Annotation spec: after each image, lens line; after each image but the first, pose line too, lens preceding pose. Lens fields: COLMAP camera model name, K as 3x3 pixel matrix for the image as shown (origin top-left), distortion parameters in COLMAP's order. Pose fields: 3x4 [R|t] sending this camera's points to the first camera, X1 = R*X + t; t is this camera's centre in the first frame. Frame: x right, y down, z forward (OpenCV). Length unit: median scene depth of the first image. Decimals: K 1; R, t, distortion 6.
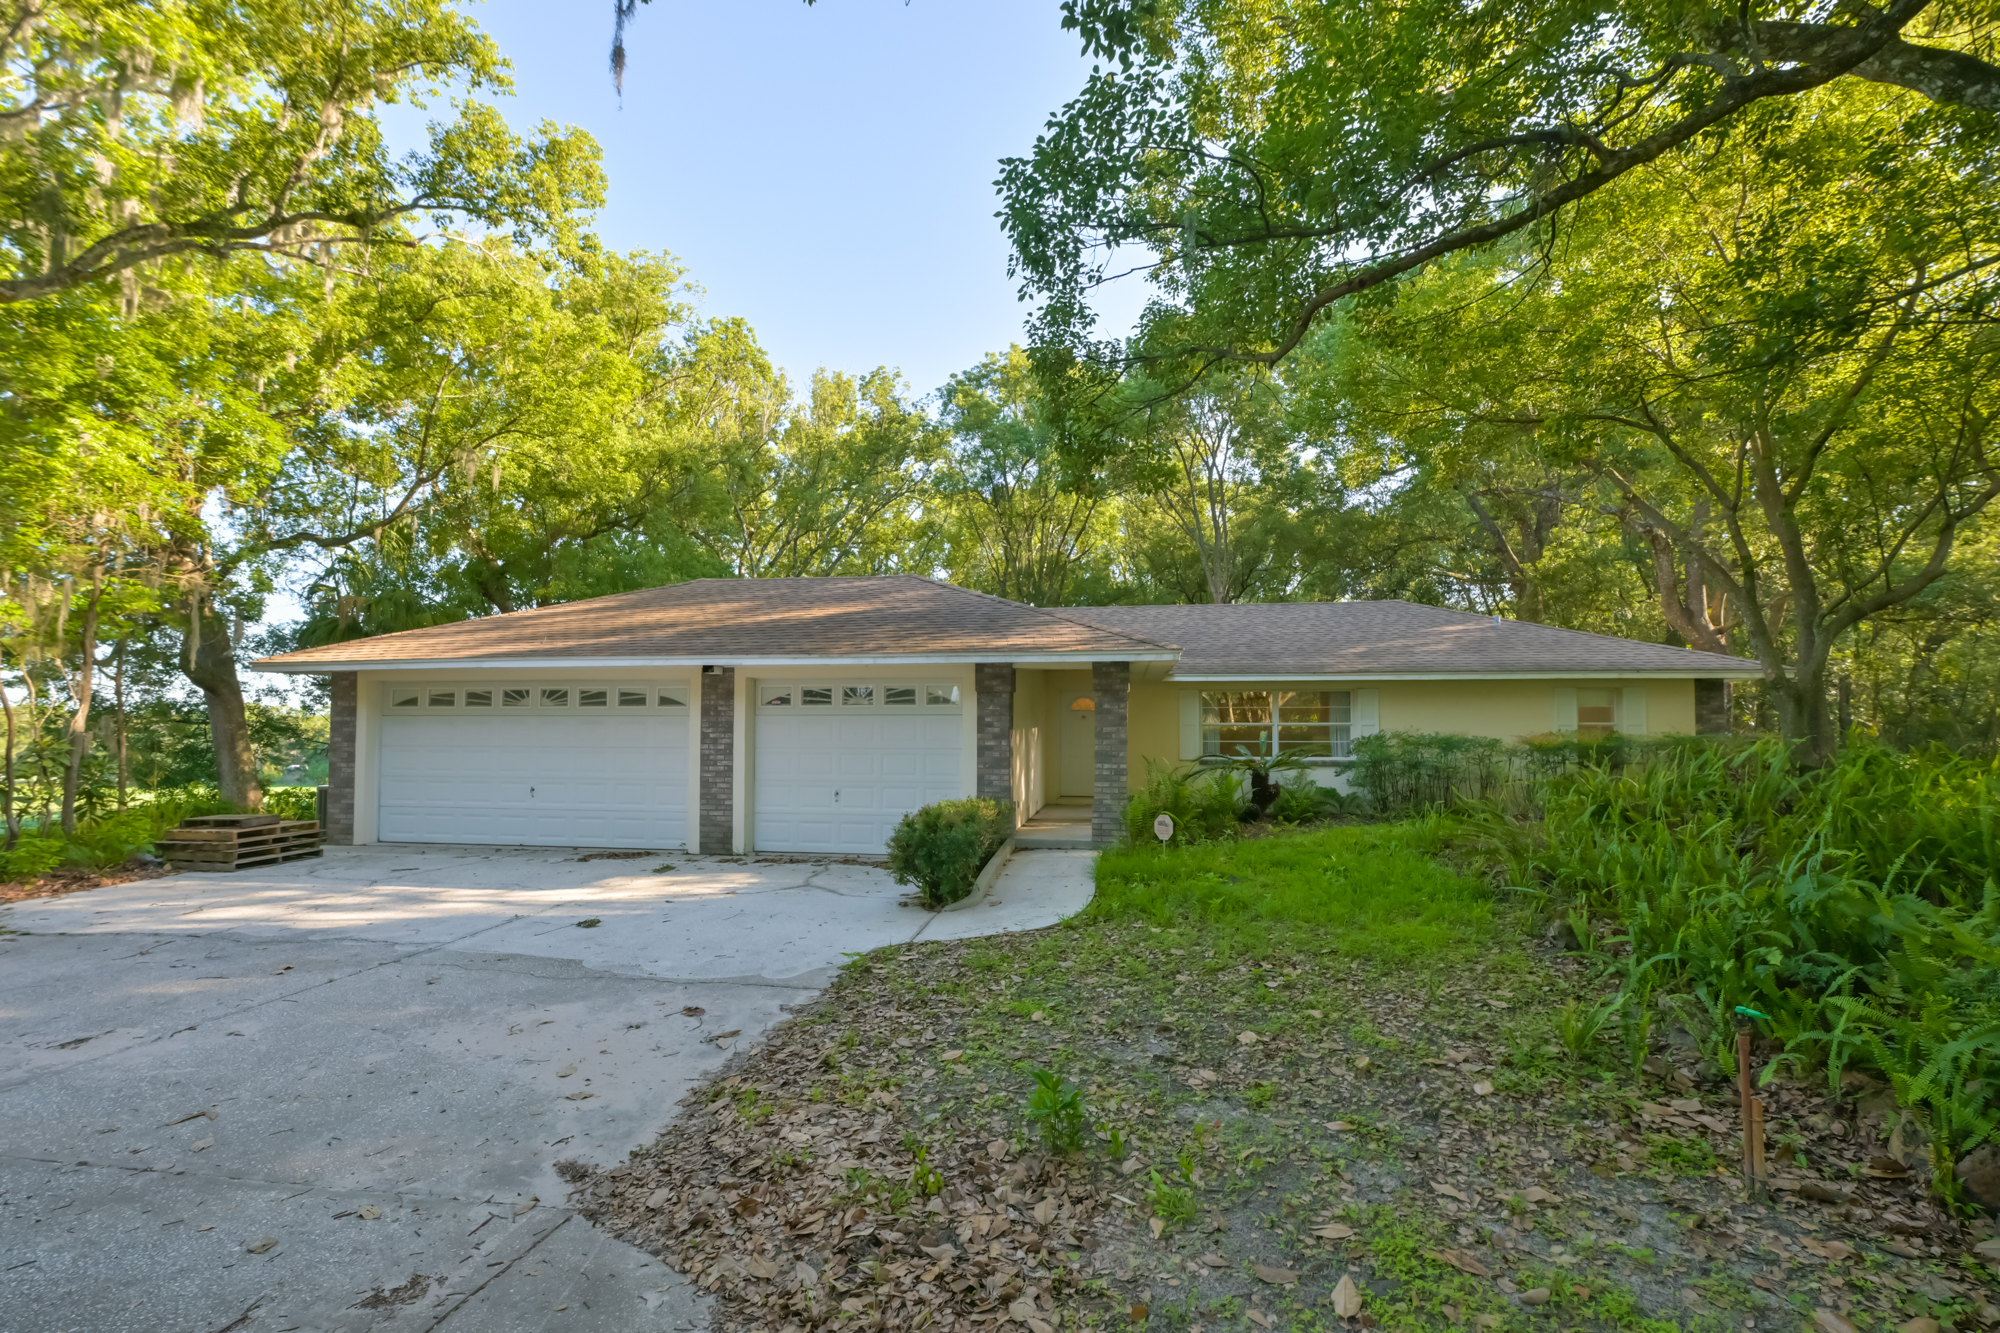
lens RADIAL K [[809.9, 0, 1006.3], [0, 809.9, 707.3], [0, 0, 1]] dist [0.002882, -0.001351]
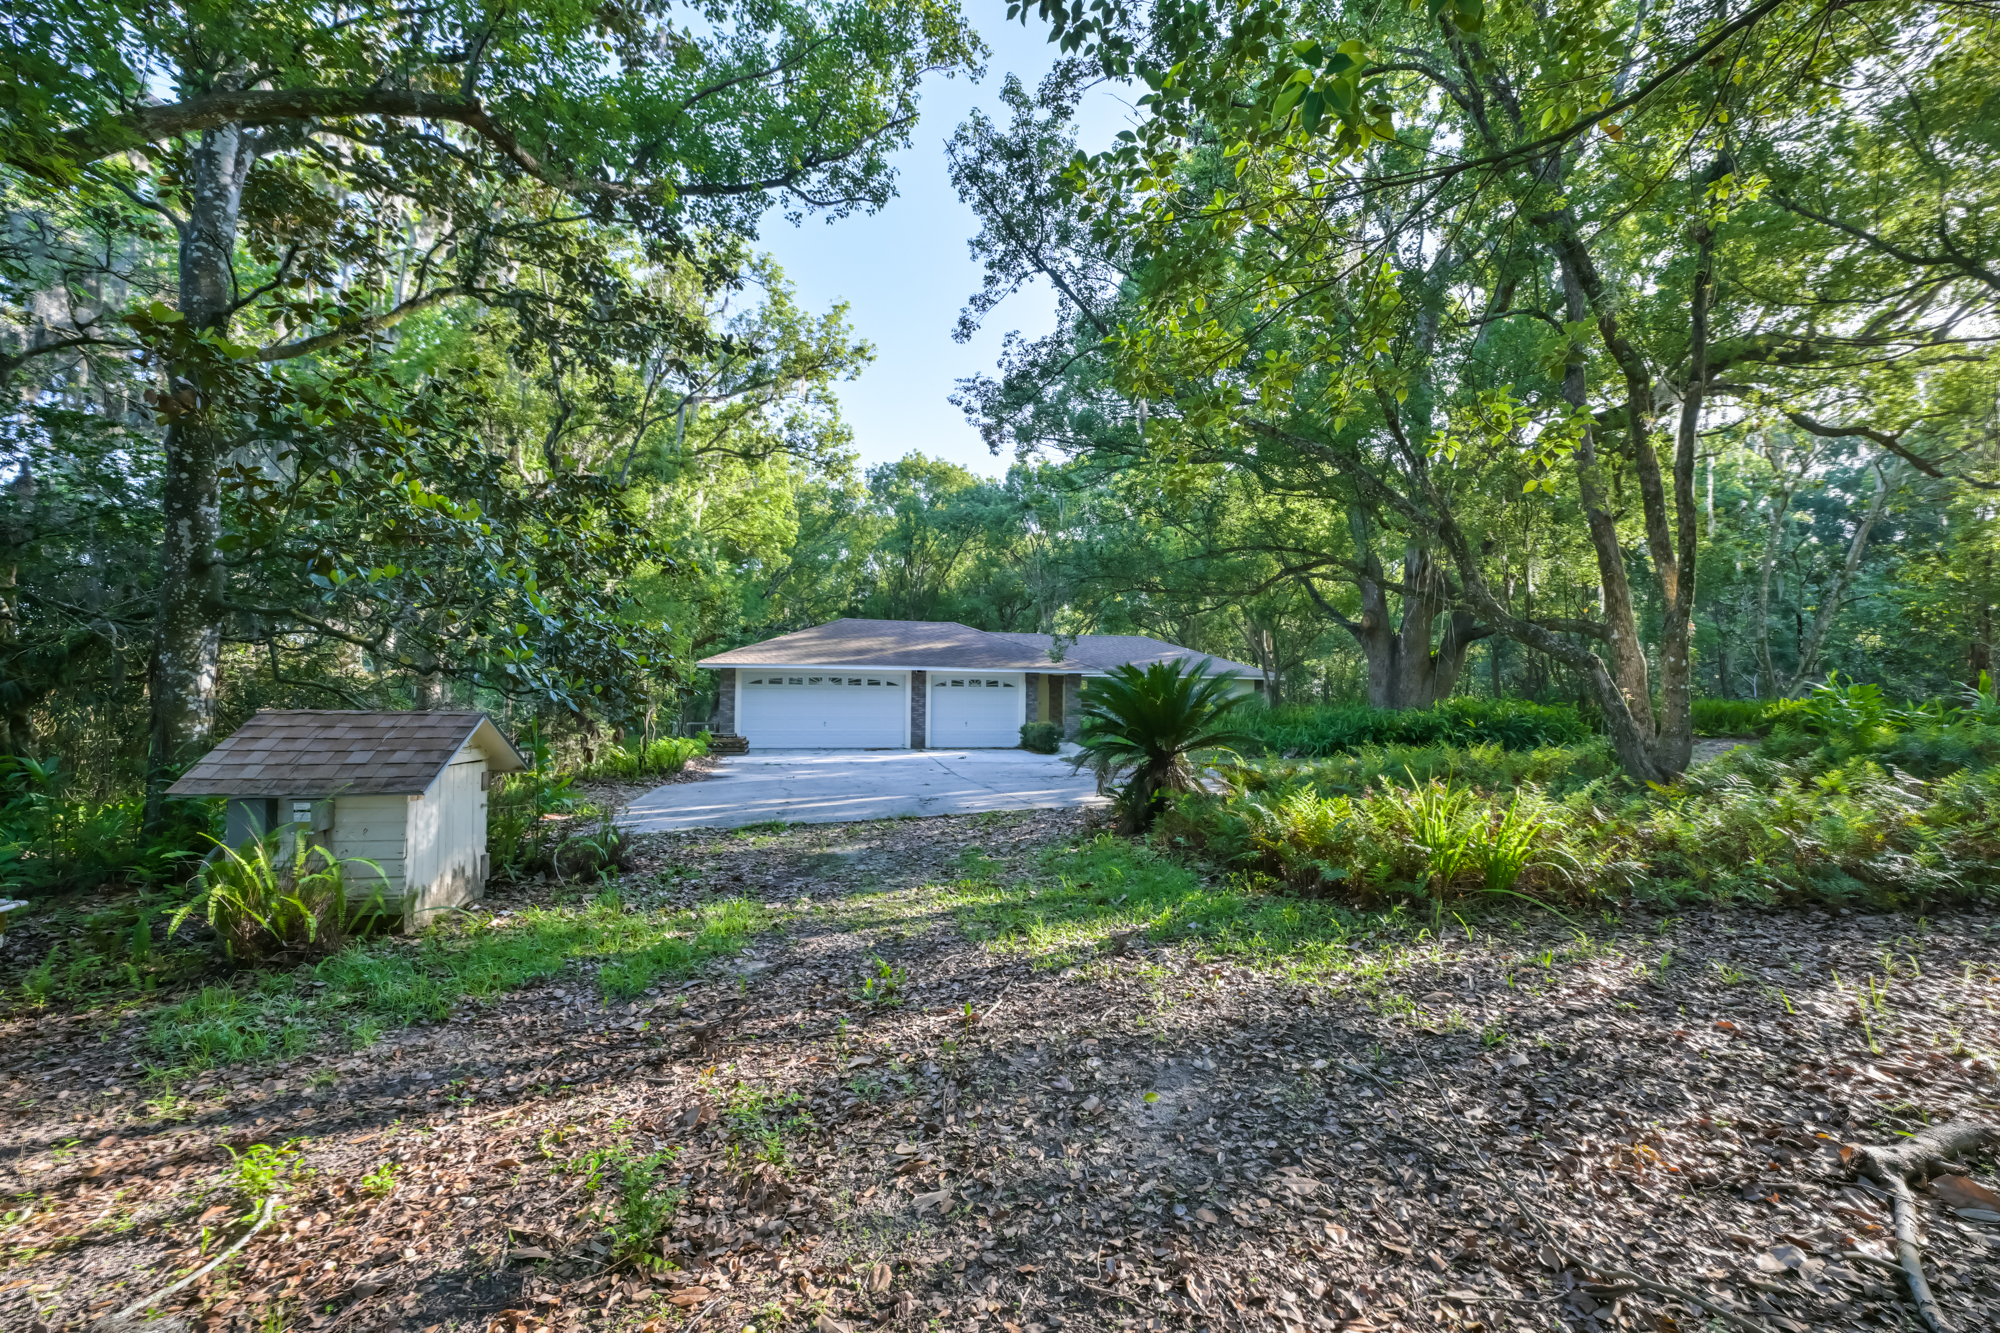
lens RADIAL K [[809.9, 0, 1017.7], [0, 809.9, 662.1], [0, 0, 1]] dist [0.002882, -0.001351]
pose [[0.925284, 0.024260, 0.378498, -0.945961], [-0.018645, 0.999655, -0.018492, -0.033655], [-0.378816, 0.010053, 0.925418, -1.257685]]
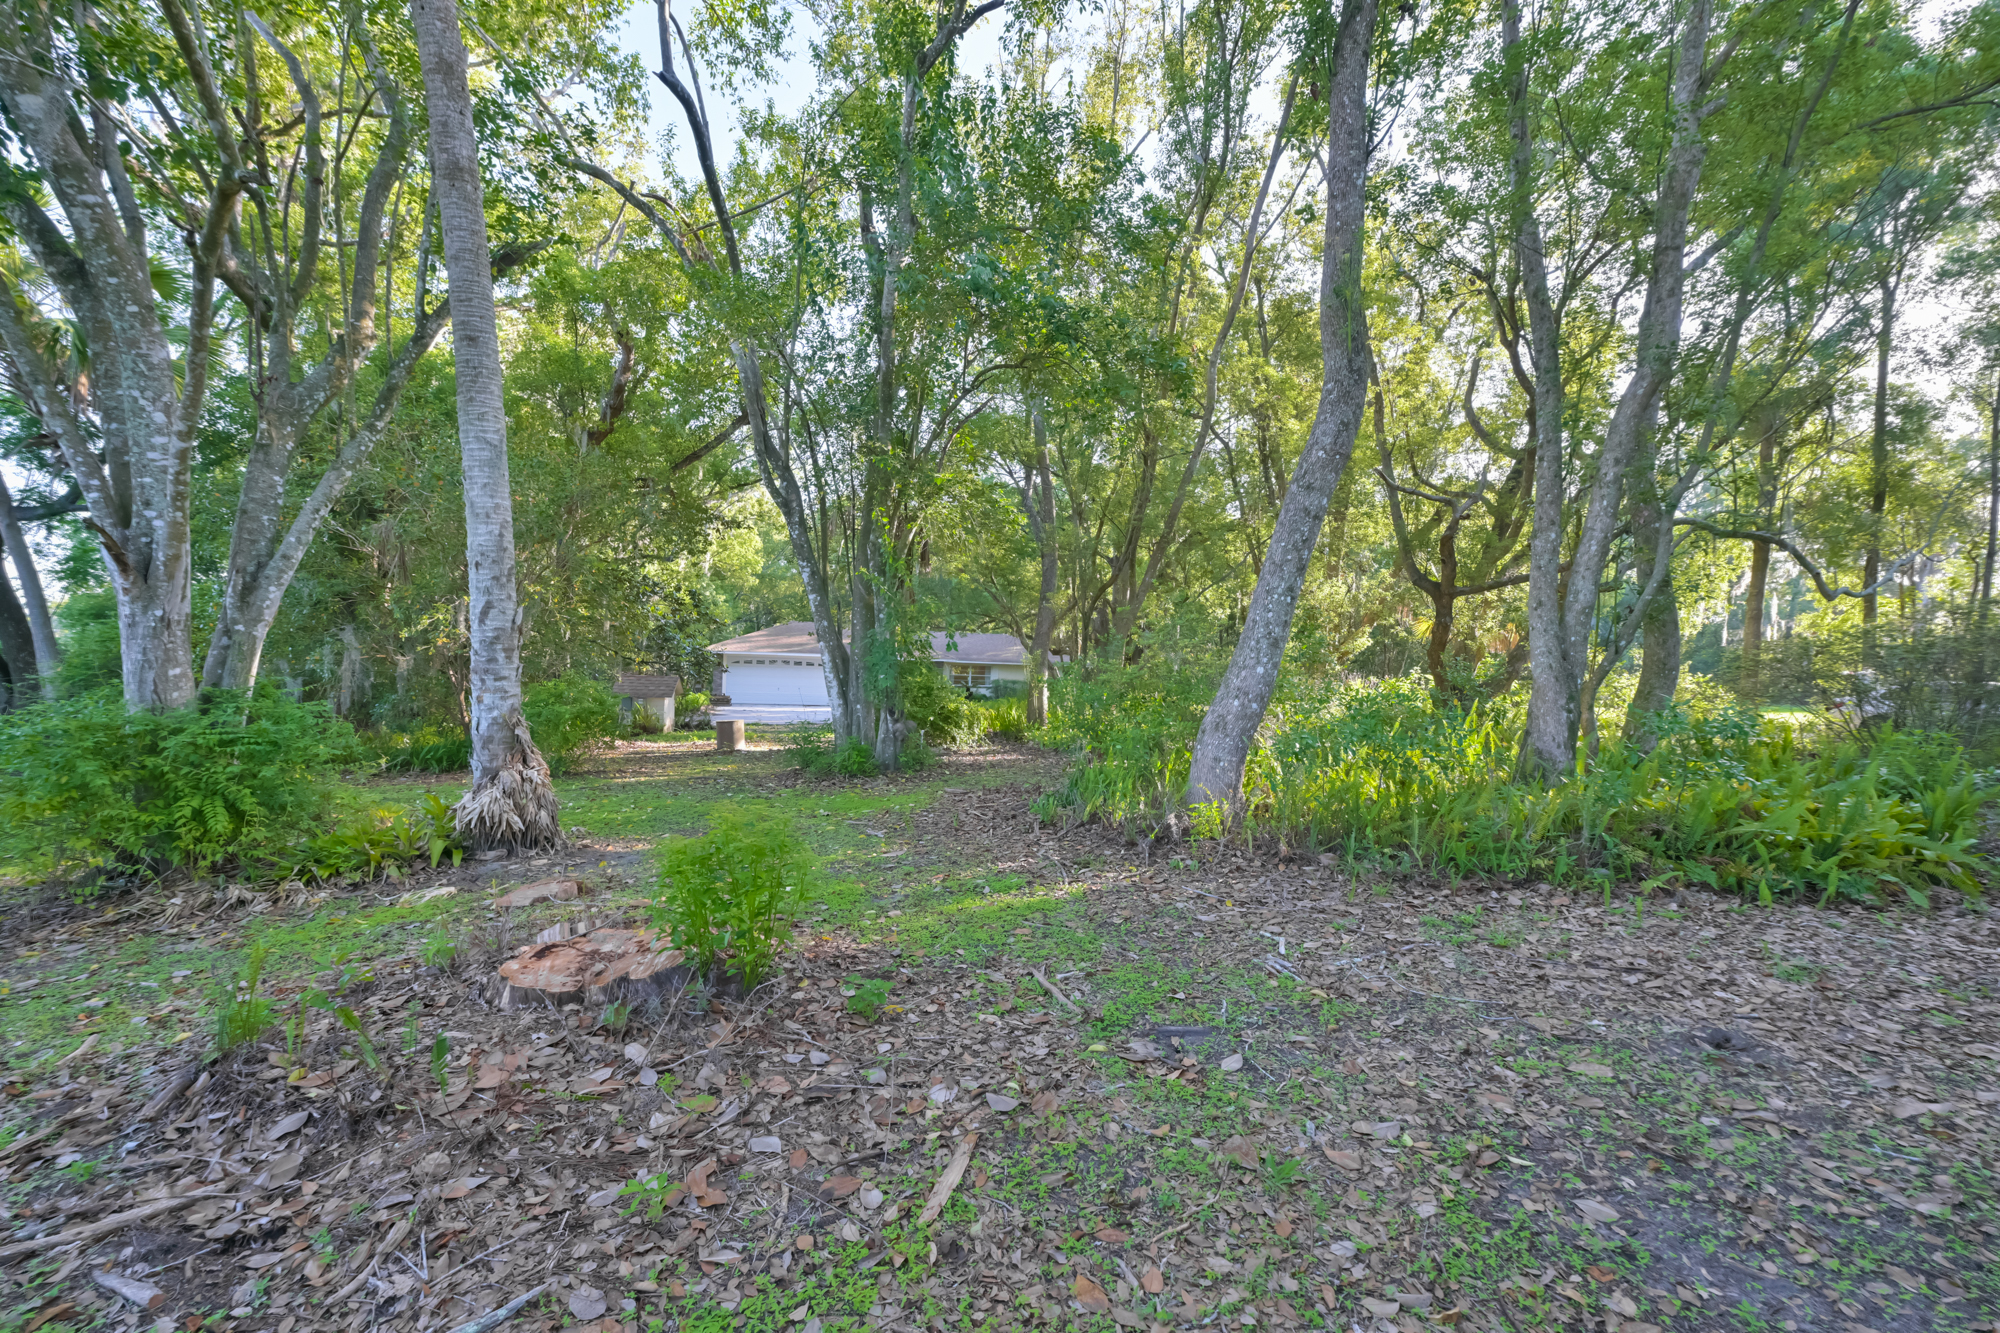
lens RADIAL K [[809.9, 0, 1002.1], [0, 809.9, 666.8], [0, 0, 1]] dist [0.002882, -0.001351]
pose [[0.912560, 0.032441, 0.407654, -1.150388], [-0.041265, 0.999065, 0.012870, -0.080037], [-0.406856, -0.028567, 0.913046, -2.660682]]
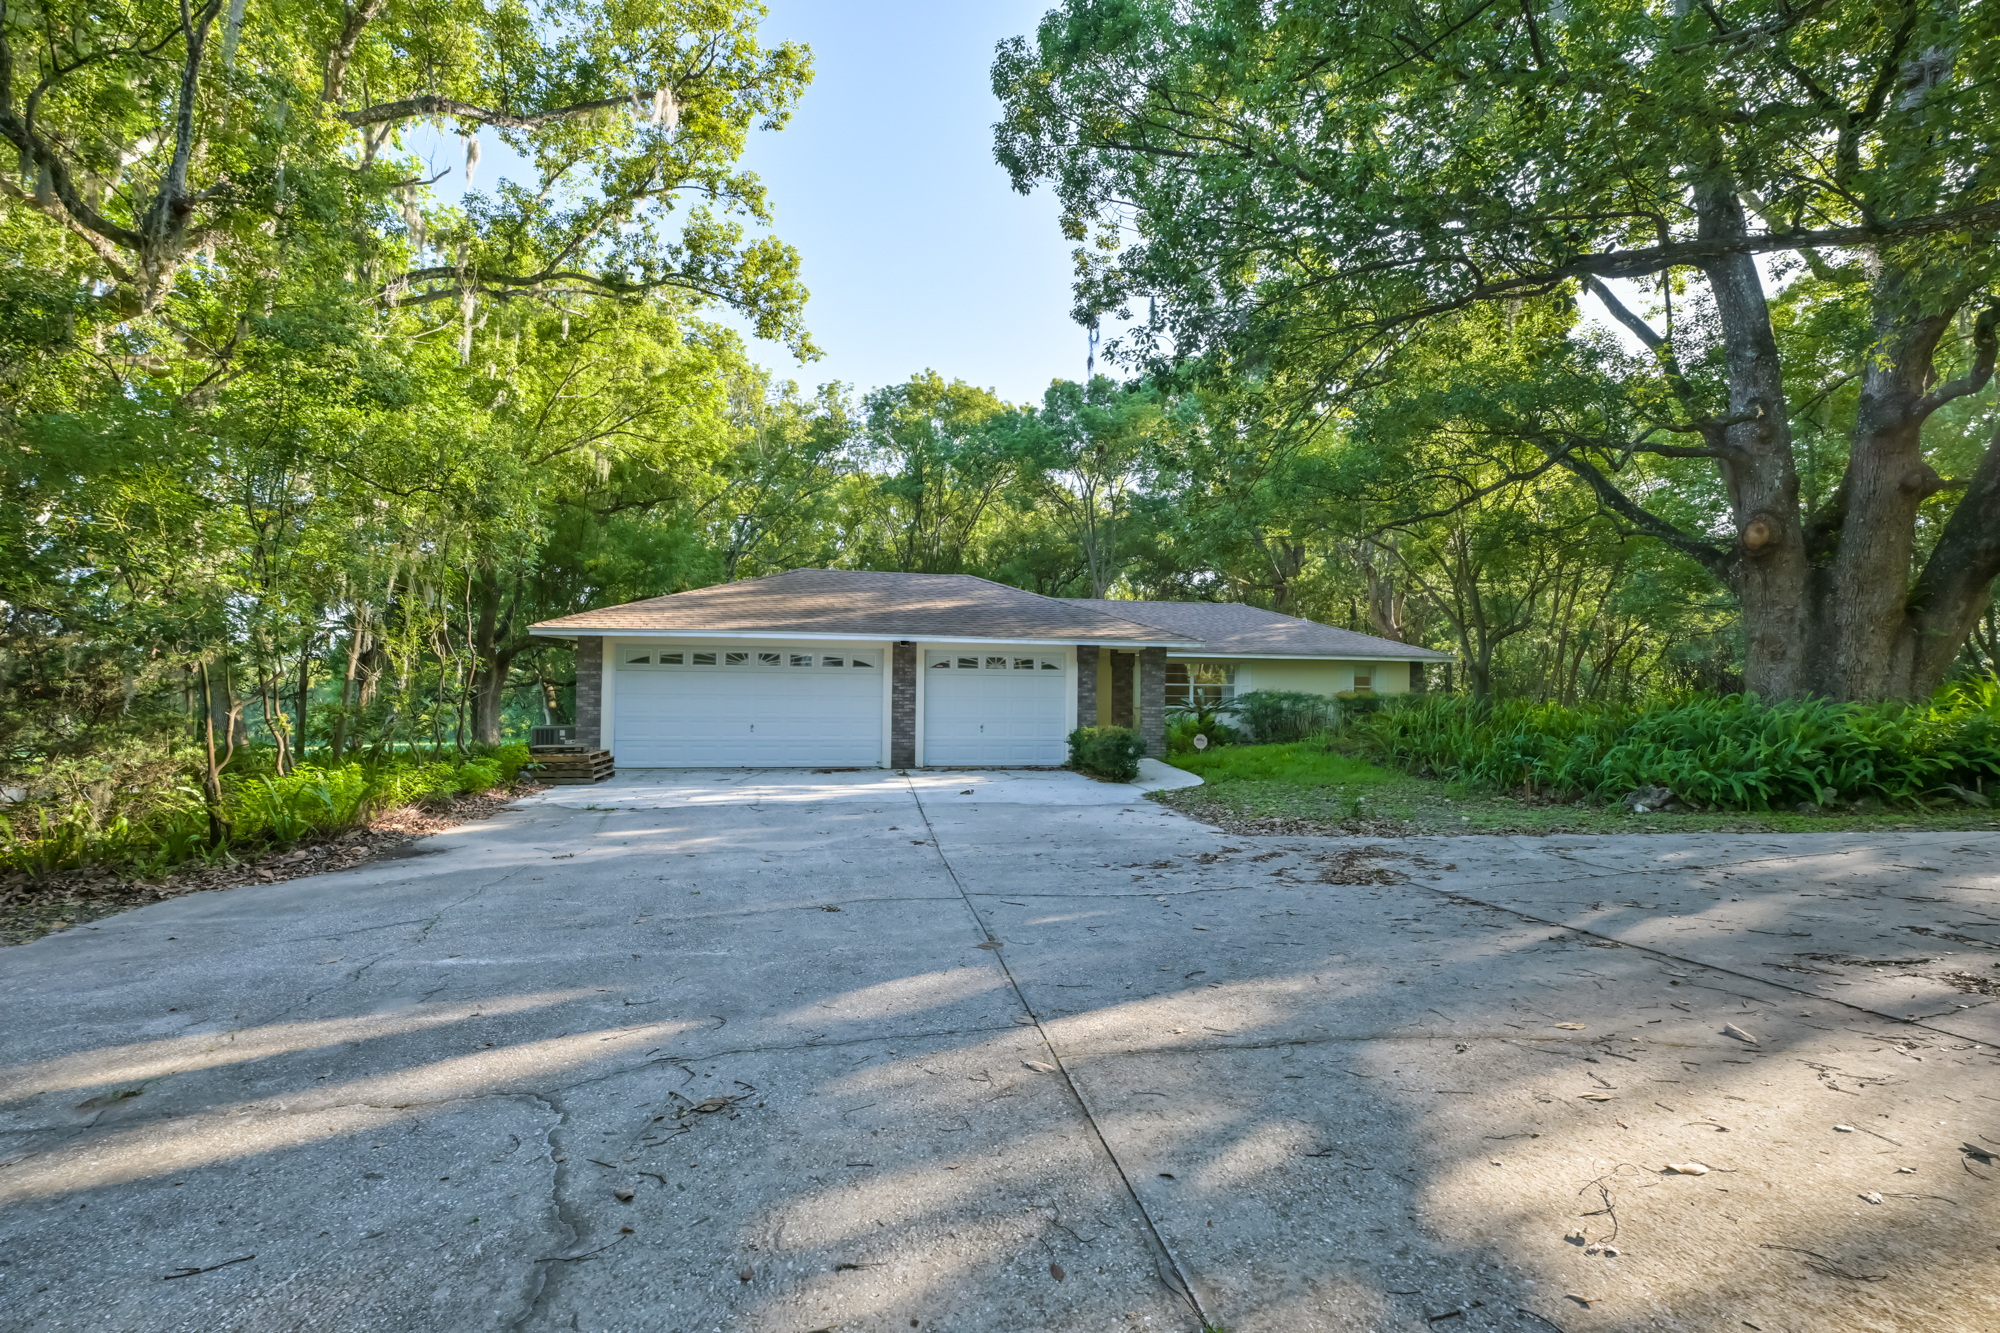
lens RADIAL K [[809.9, 0, 1010.6], [0, 809.9, 678.1], [0, 0, 1]] dist [0.002882, -0.001351]
pose [[0.945318, 0.013665, 0.325864, -0.624357], [-0.018018, 0.999784, 0.010345, -0.002057], [-0.325652, -0.015650, 0.945360, -0.437492]]
